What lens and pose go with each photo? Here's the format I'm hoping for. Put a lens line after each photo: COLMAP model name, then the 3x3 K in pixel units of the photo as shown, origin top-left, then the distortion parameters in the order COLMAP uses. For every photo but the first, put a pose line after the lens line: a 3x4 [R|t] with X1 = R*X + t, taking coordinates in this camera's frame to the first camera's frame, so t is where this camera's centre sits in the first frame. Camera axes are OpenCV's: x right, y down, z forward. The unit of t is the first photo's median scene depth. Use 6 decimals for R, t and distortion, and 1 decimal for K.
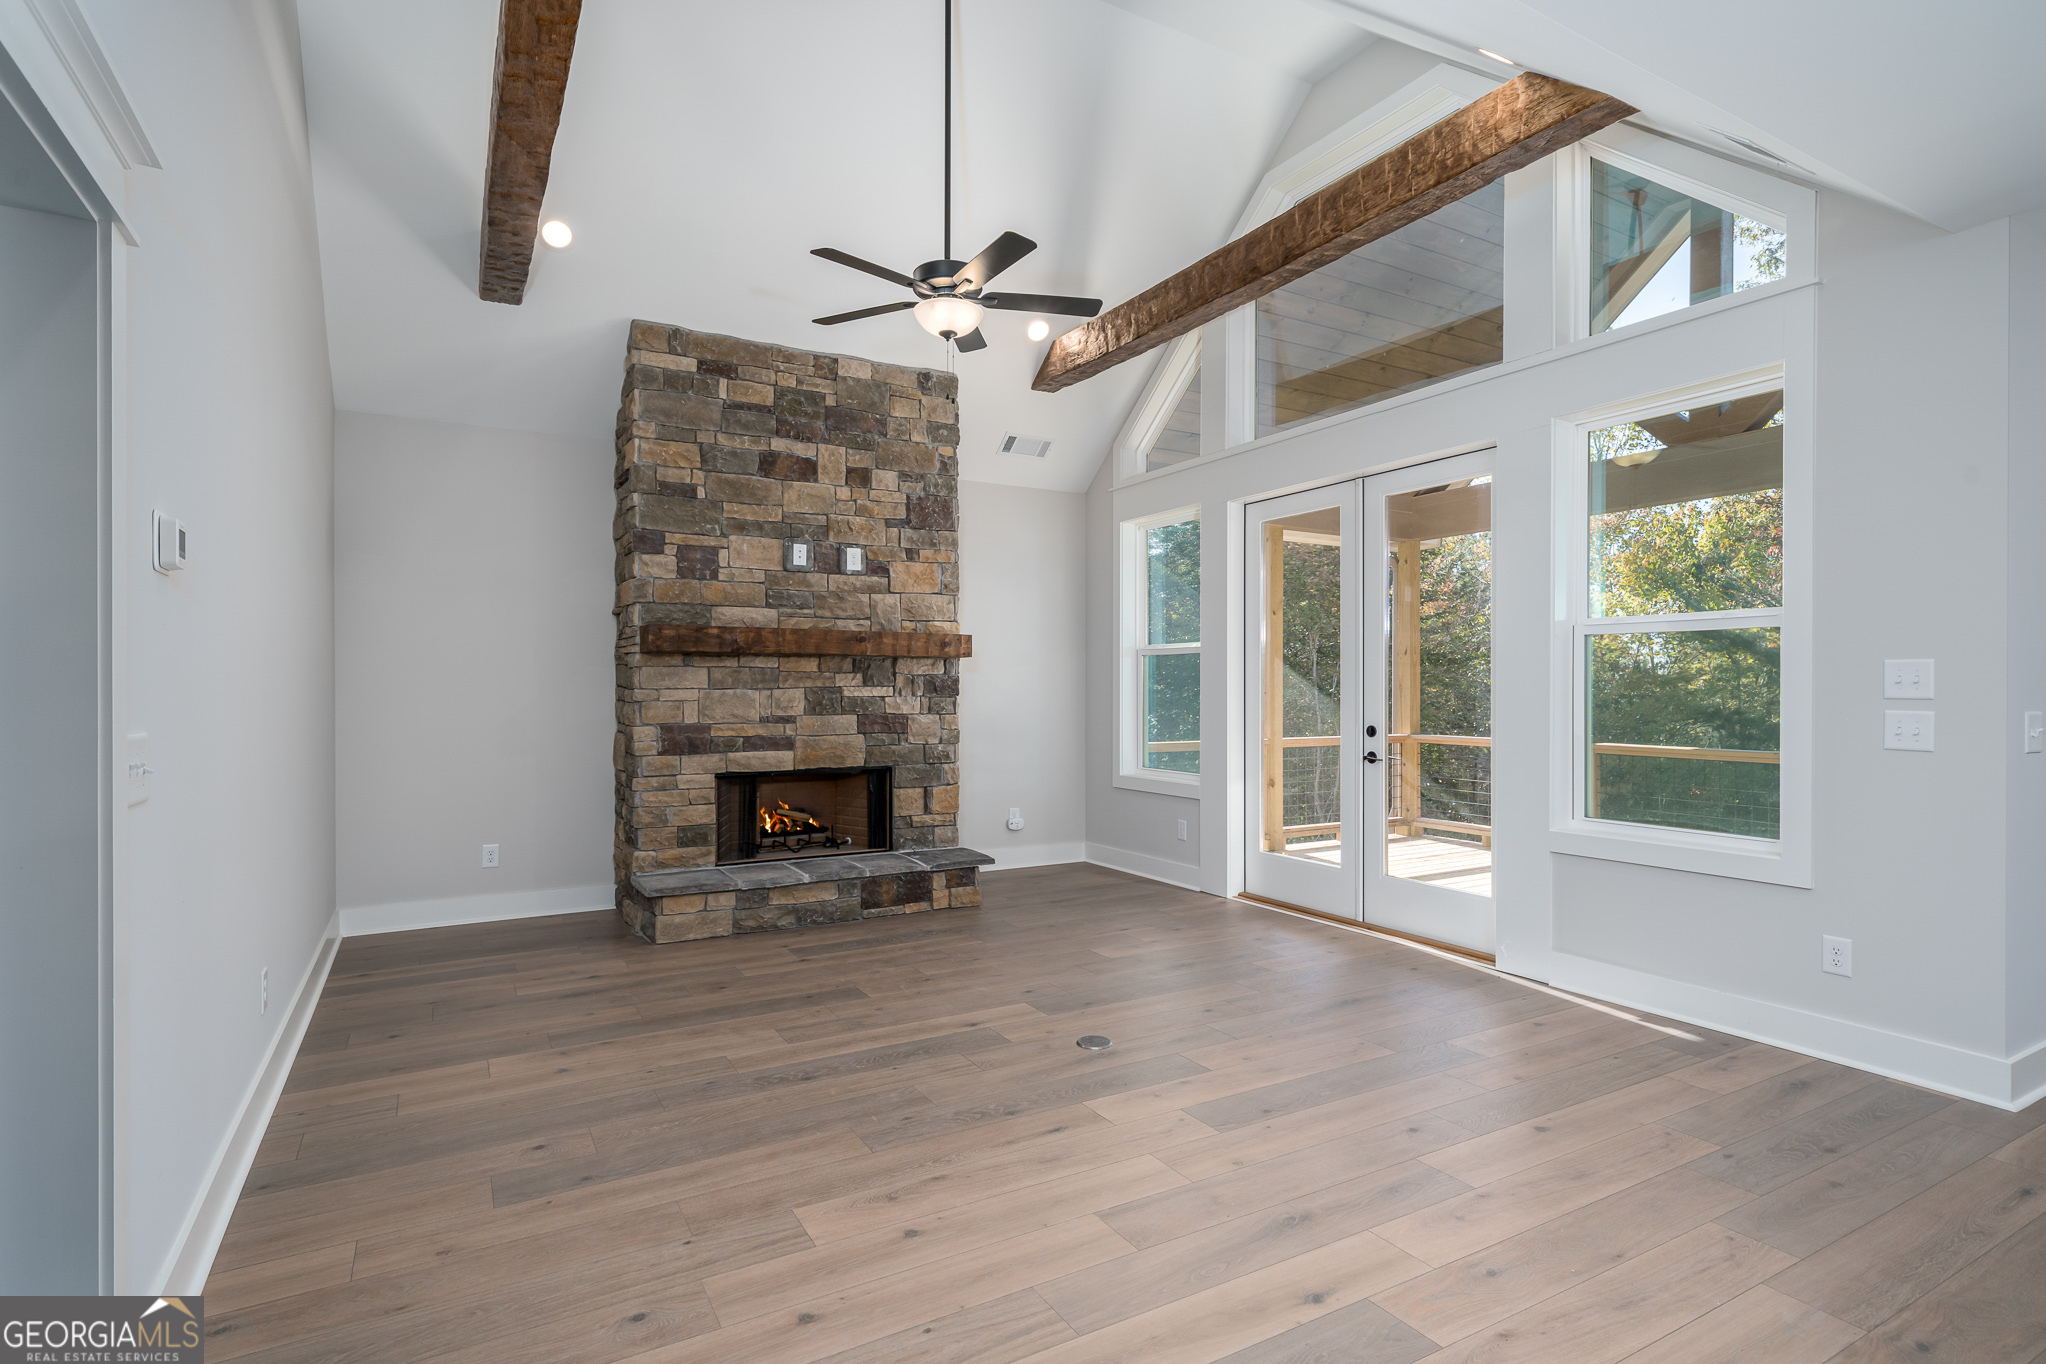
lens RADIAL K [[1016.7, 0, 1023.8], [0, 1016.7, 690.9], [0, 0, 1]] dist [0.000448, 0.000557]
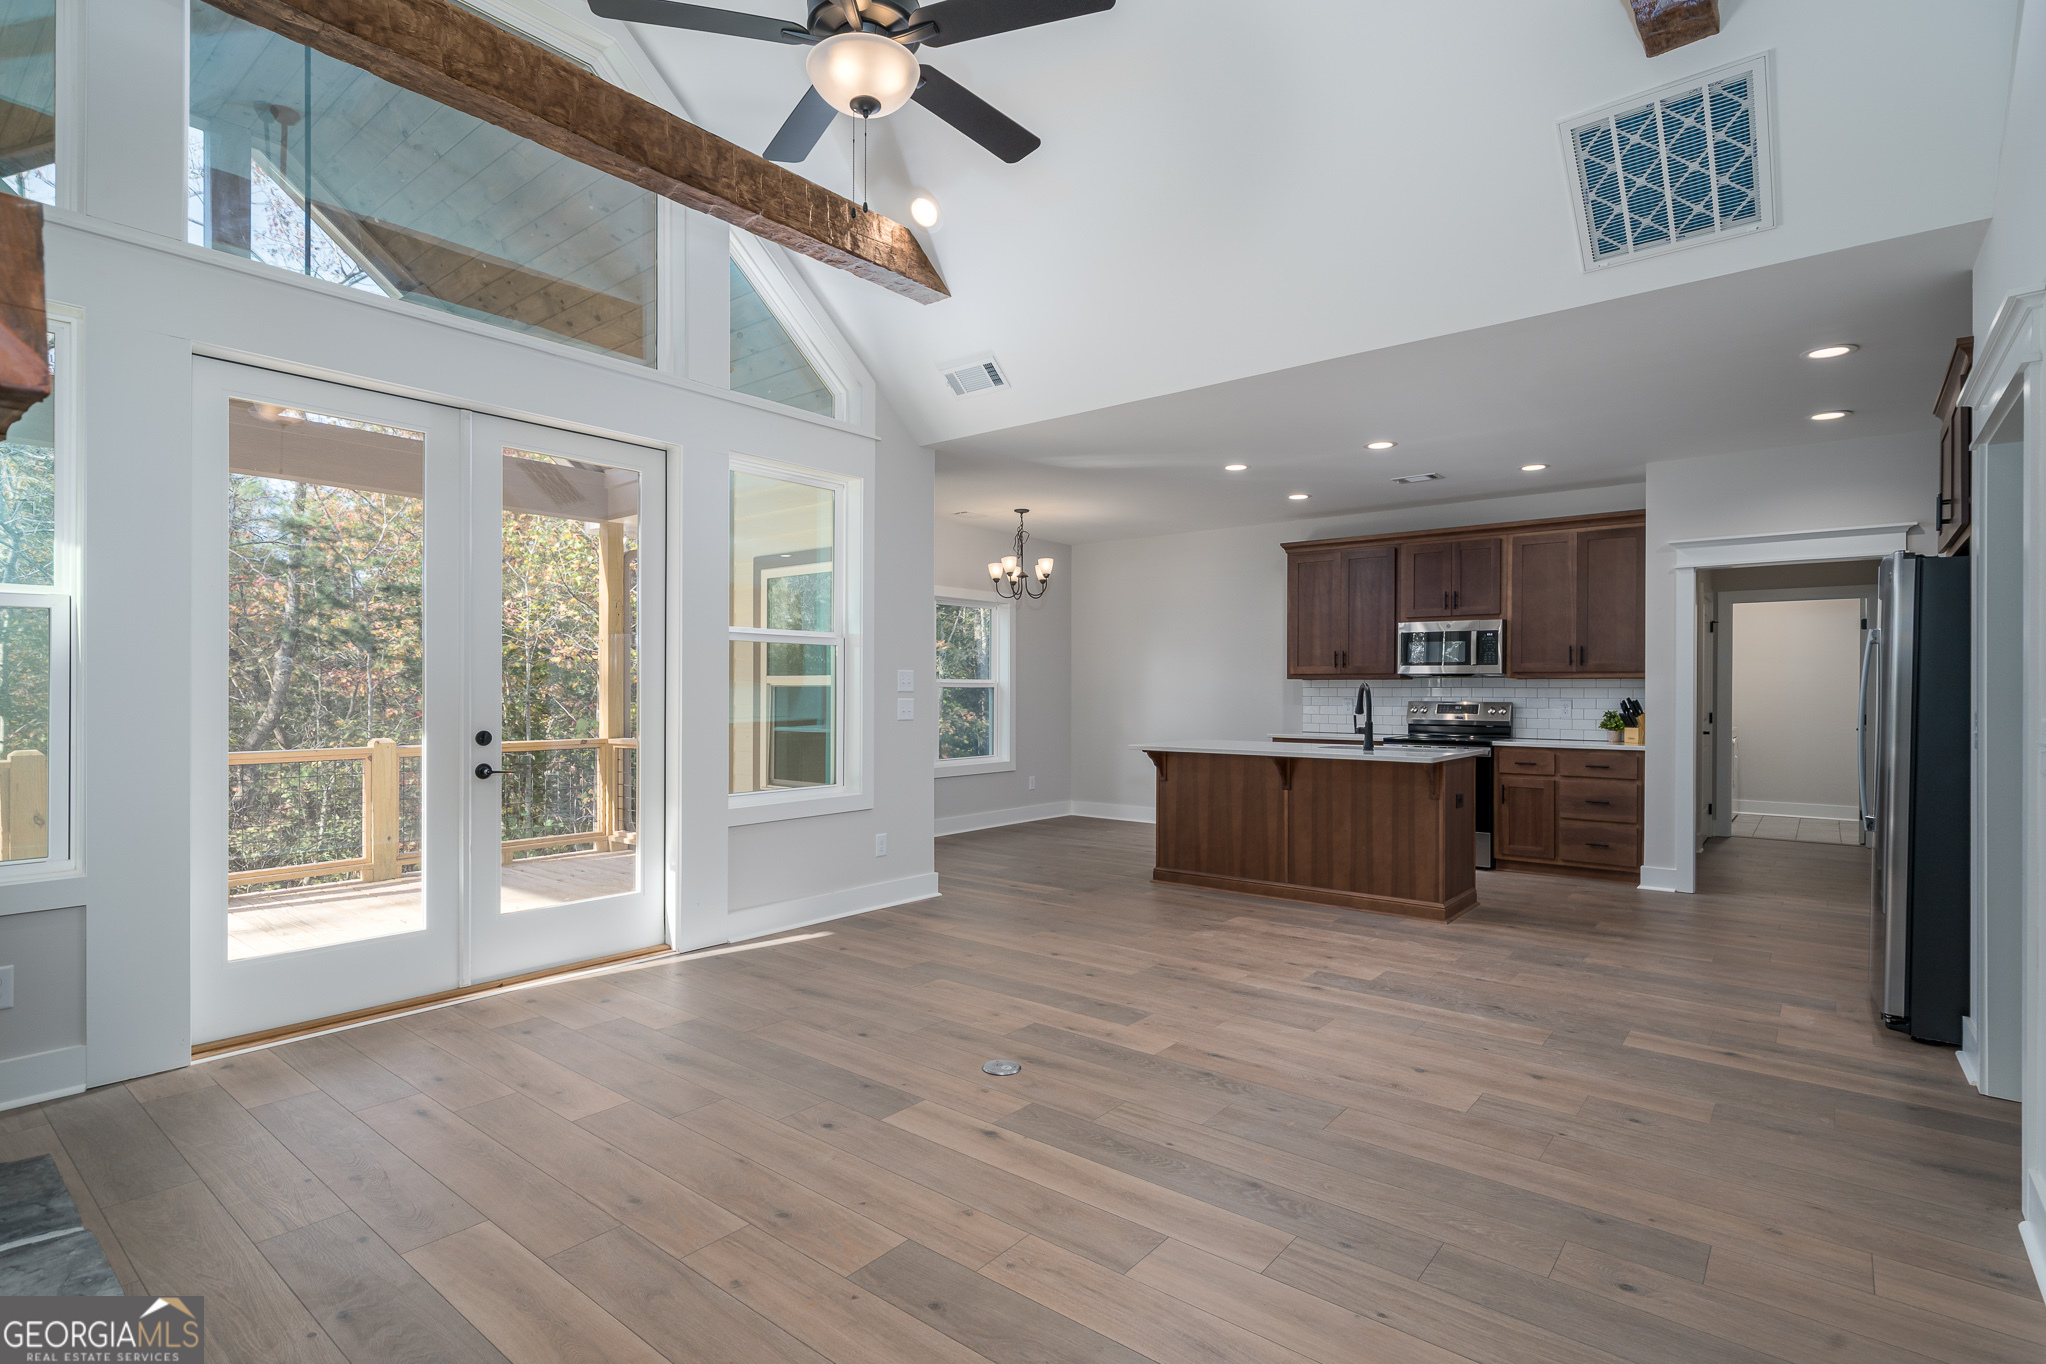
lens RADIAL K [[985.2, 0, 1030.0], [0, 985.2, 691.8], [0, 0, 1]] dist [0.001351, 0.000096]
pose [[-0.362036, -0.002494, 0.932161, -0.499453], [-0.000411, 0.999997, 0.002516, 0.001530], [-0.932164, 0.000527, -0.362036, 0.839904]]
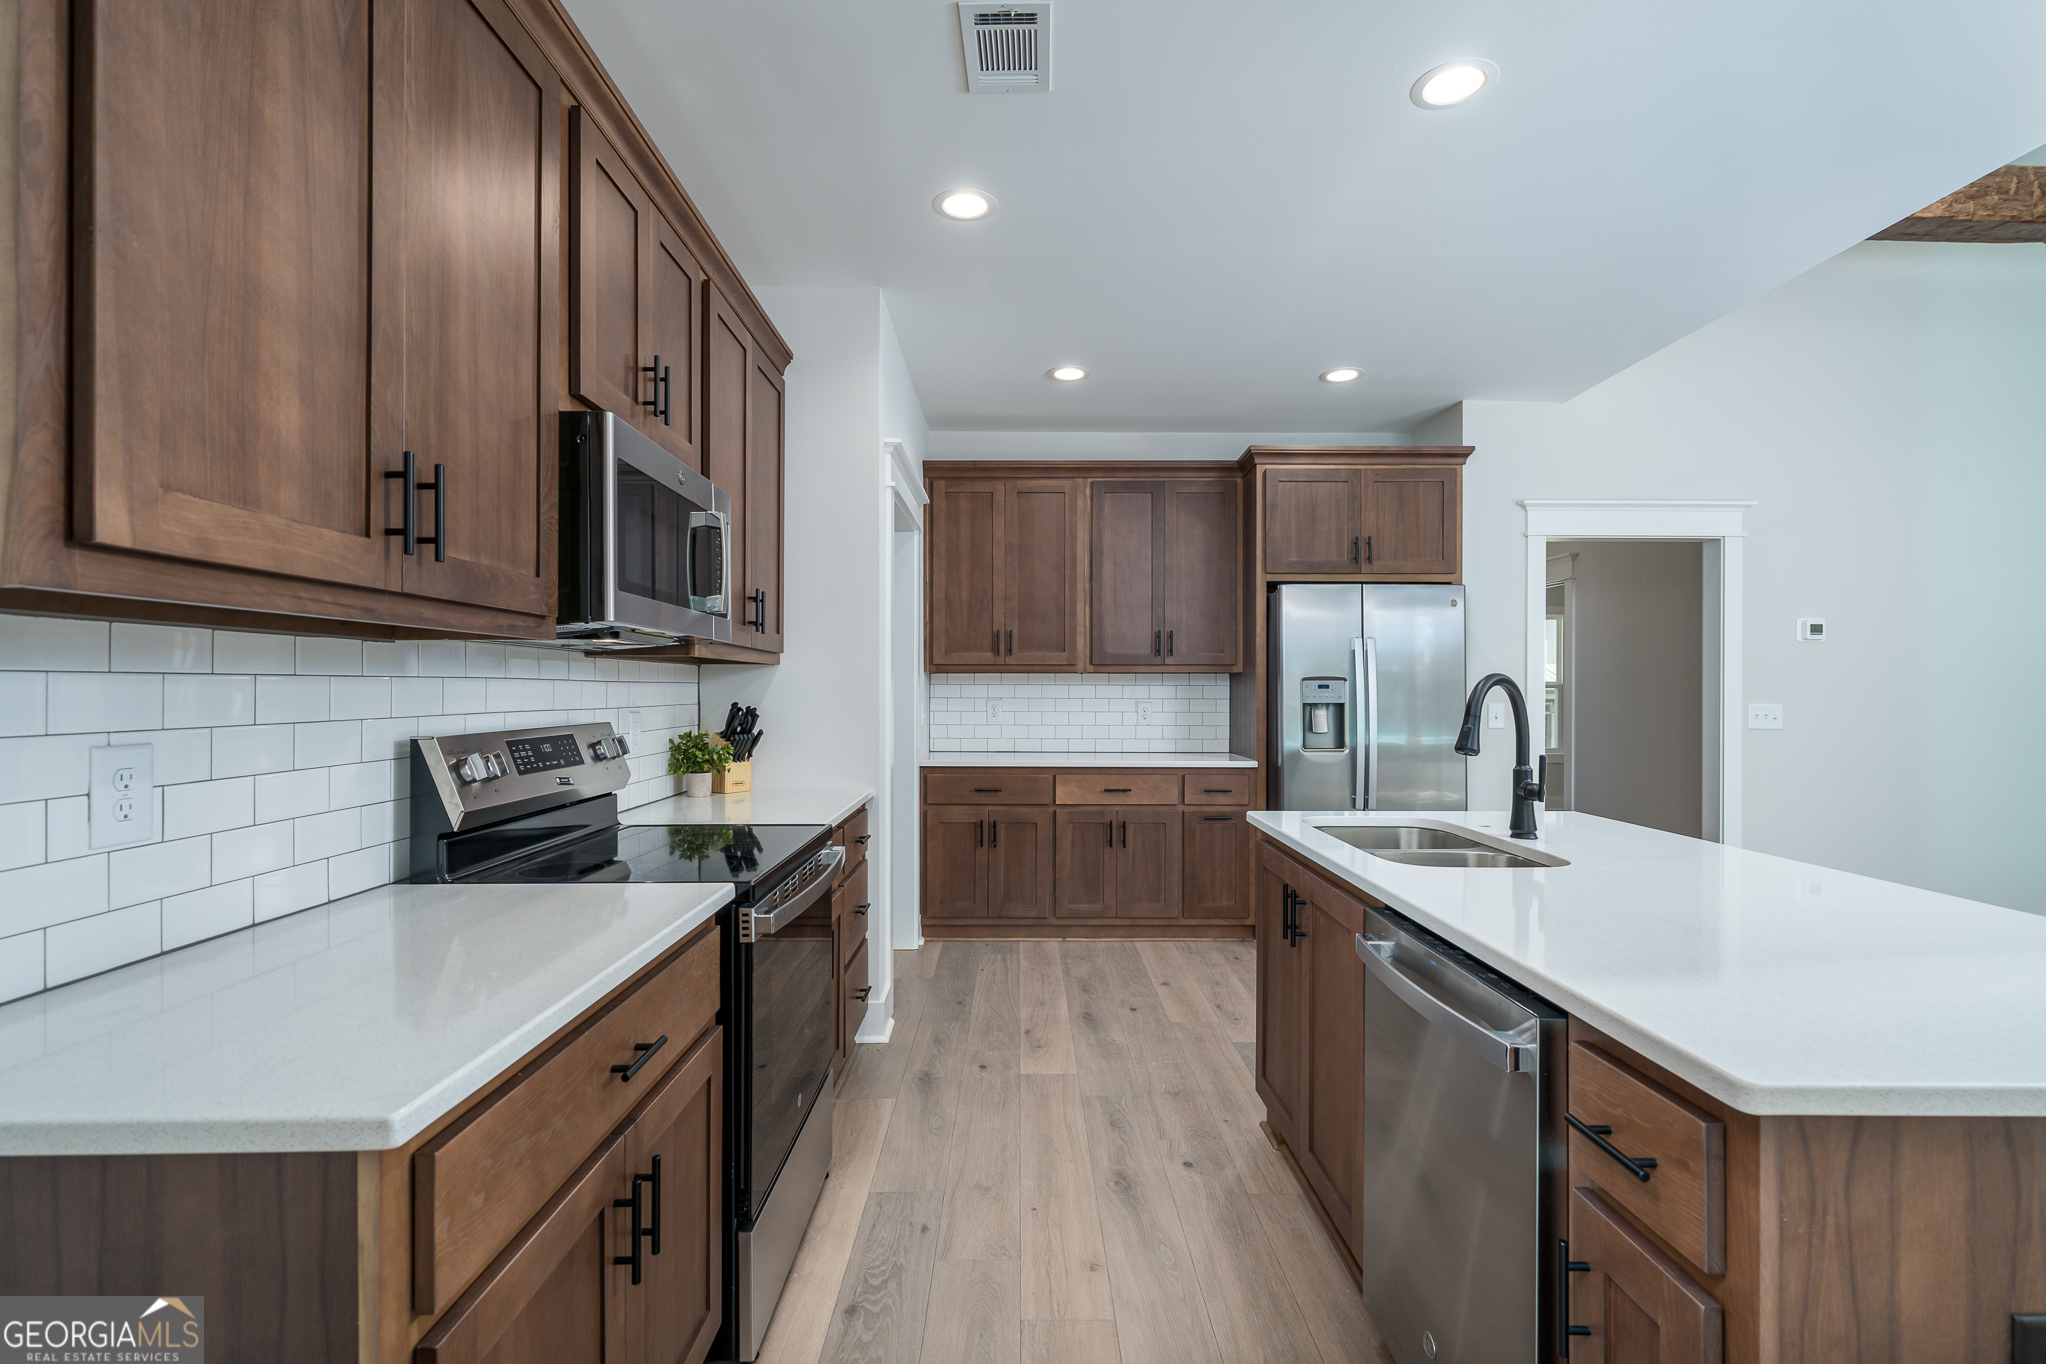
lens RADIAL K [[946.7, 0, 1018.5], [0, 946.7, 688.1], [0, 0, 1]] dist [-0.000339, -0.000364]
pose [[-0.493191, -0.000884, -0.869921, 0.773933], [-0.004990, 0.999986, 0.001812, 0.001010], [0.869907, 0.005235, -0.493188, 0.159939]]
